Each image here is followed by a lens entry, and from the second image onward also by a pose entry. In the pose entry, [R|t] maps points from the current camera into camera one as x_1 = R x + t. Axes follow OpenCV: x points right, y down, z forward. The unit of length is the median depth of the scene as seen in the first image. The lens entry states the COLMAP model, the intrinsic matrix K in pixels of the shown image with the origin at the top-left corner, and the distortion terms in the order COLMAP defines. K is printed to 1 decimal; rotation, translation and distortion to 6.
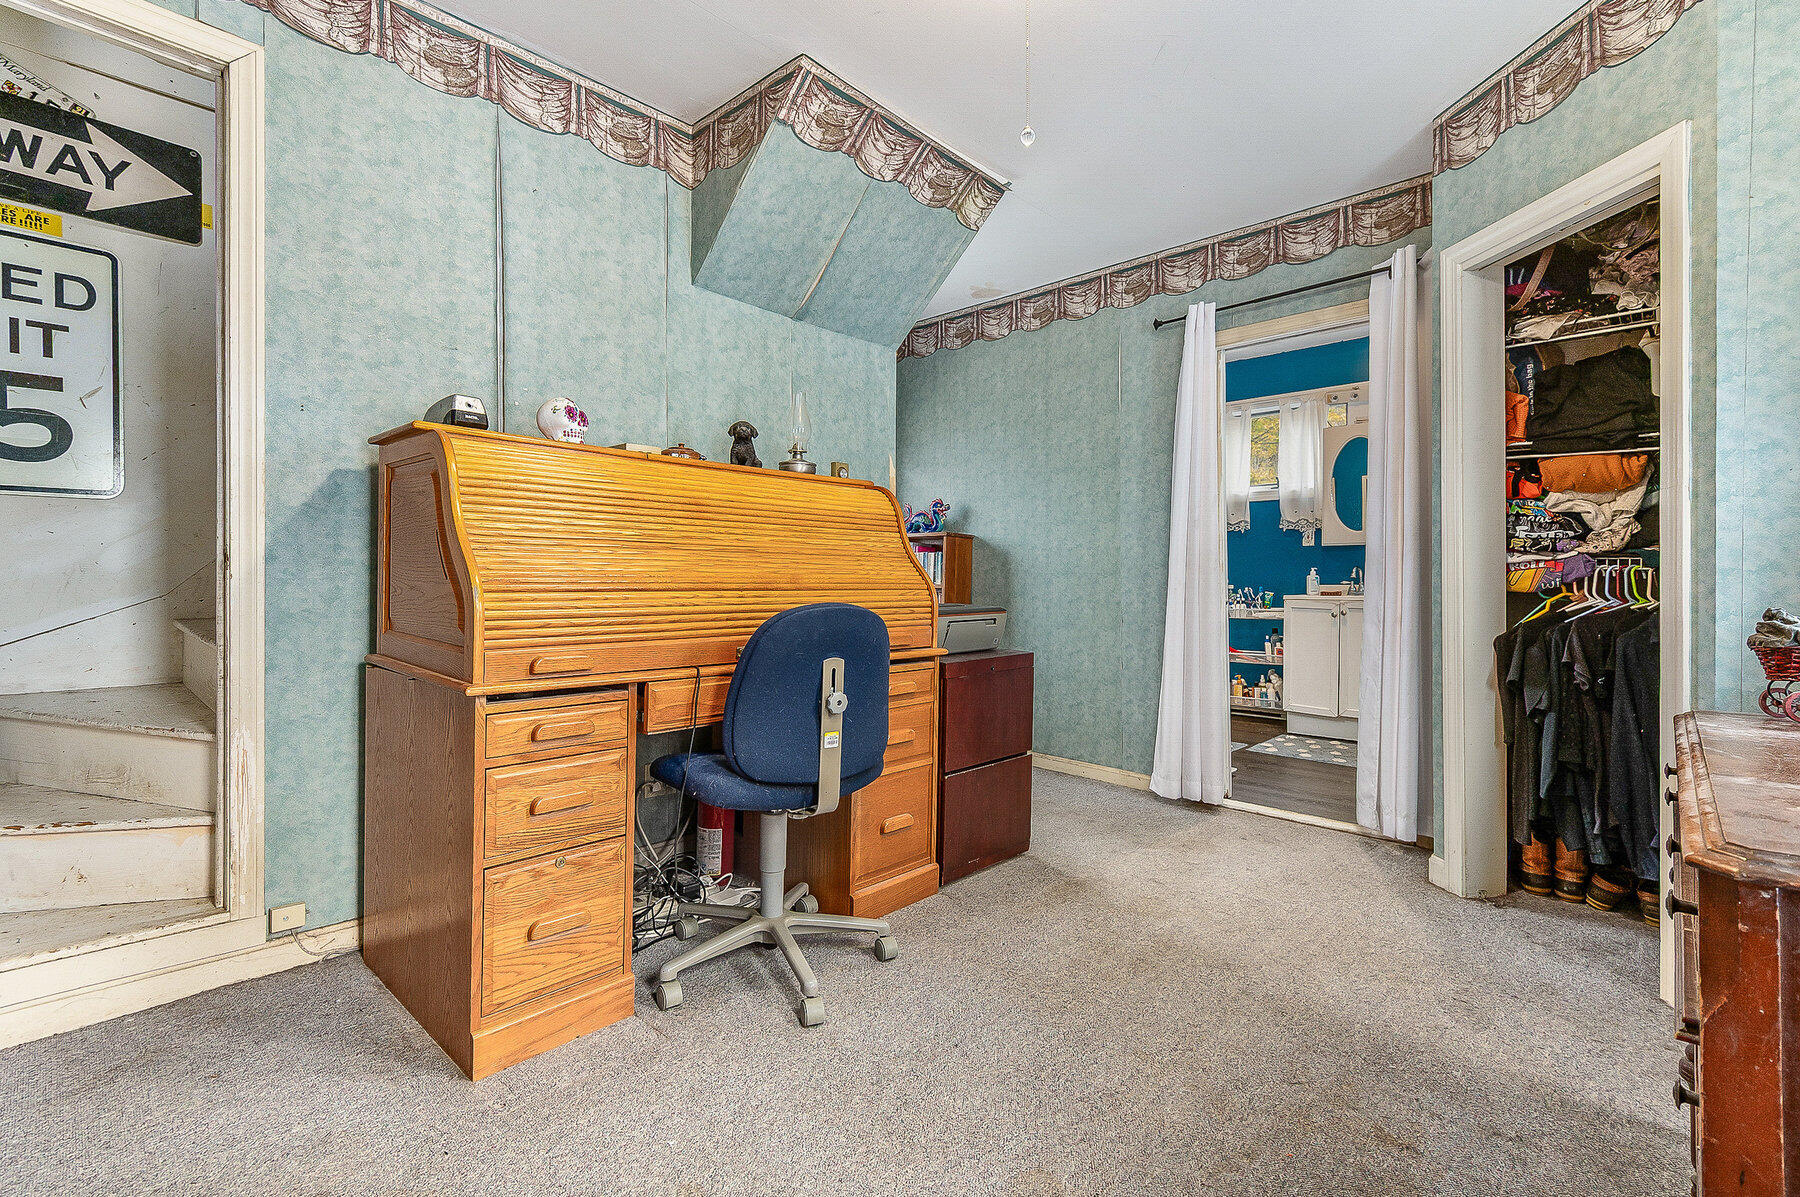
lens RADIAL K [[821.8, 0, 903.3], [0, 821.8, 583.5], [0, 0, 1]] dist [0.000725, 0.000120]
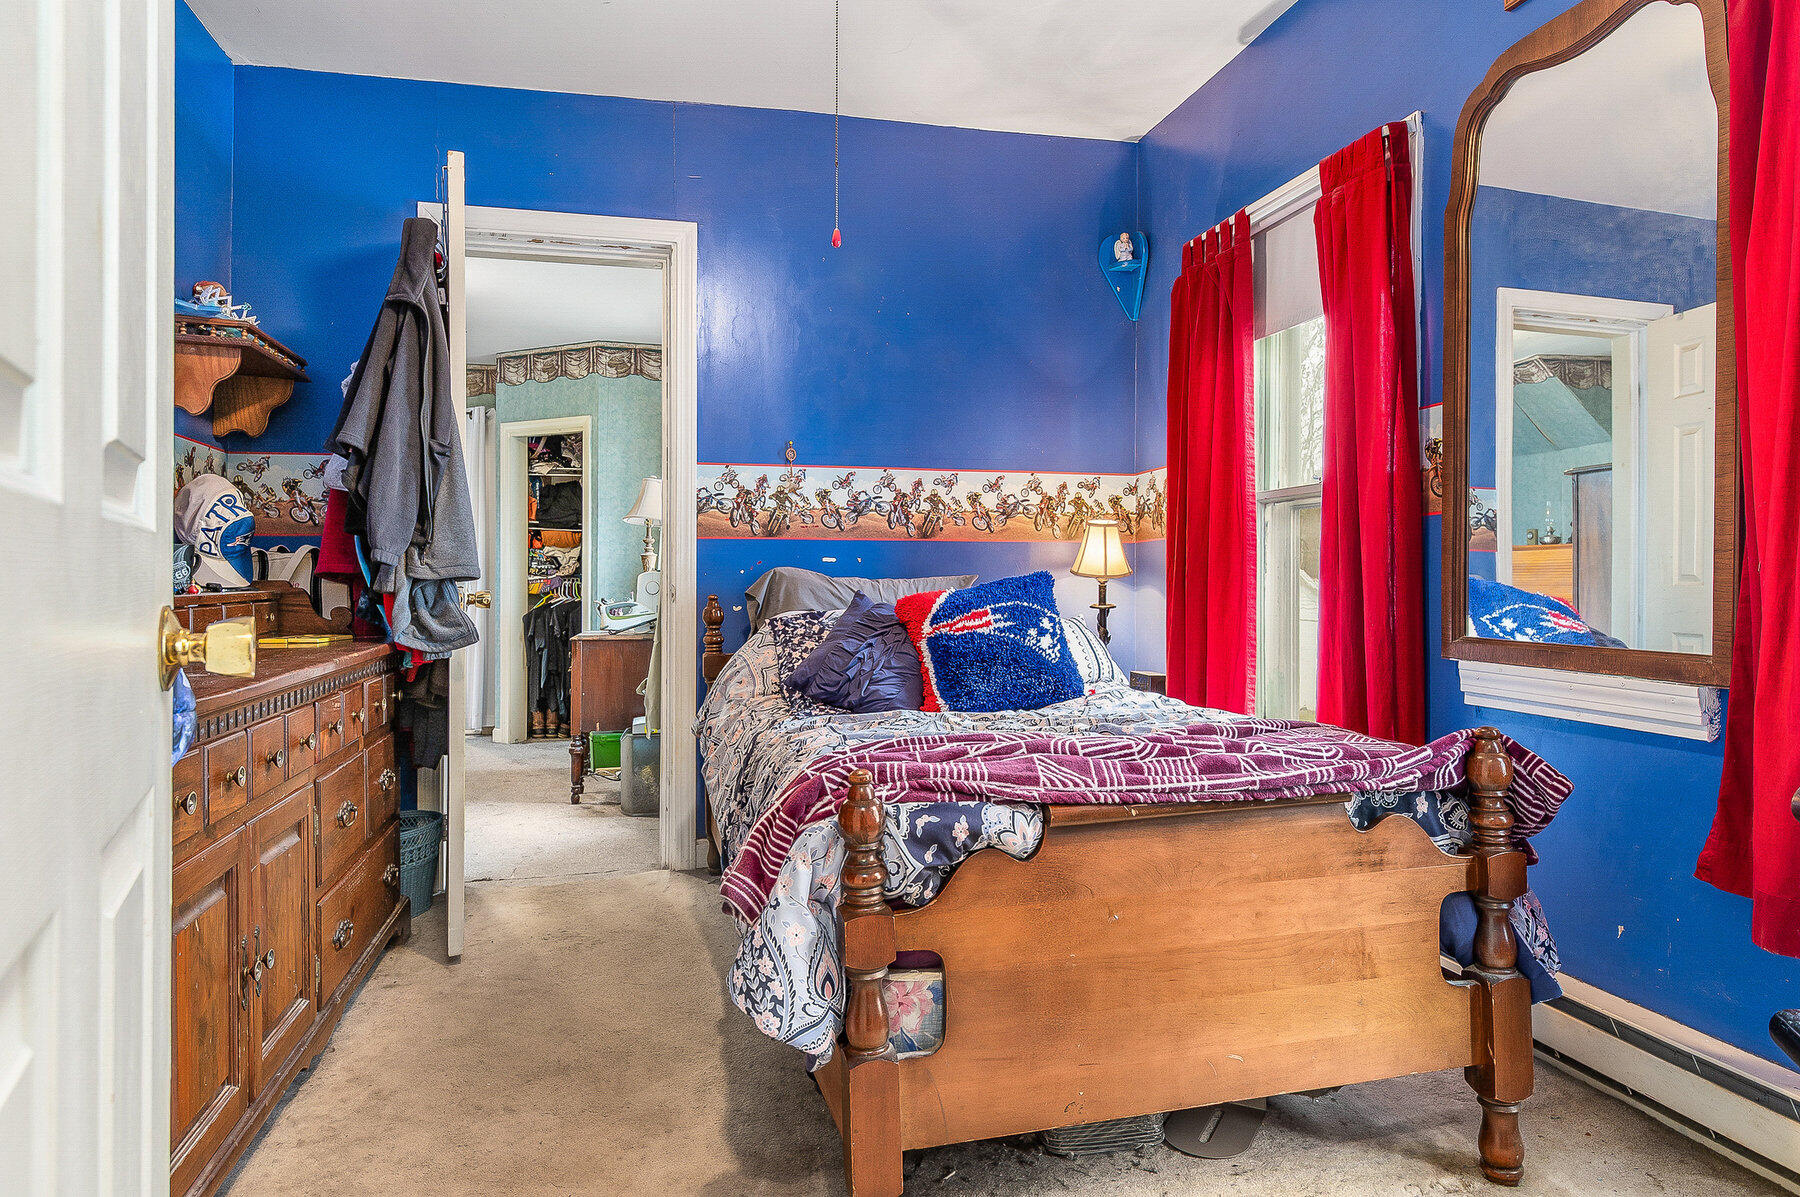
lens RADIAL K [[1080.3, 0, 904.1], [0, 1080.3, 588.0], [0, 0, 1]] dist [0.005973, 0.000340]
pose [[0.543835, 0.003328, 0.839185, -1.062902], [-0.005142, 0.999987, -0.000633, -0.006851], [-0.839176, -0.003971, 0.543845, -1.309558]]
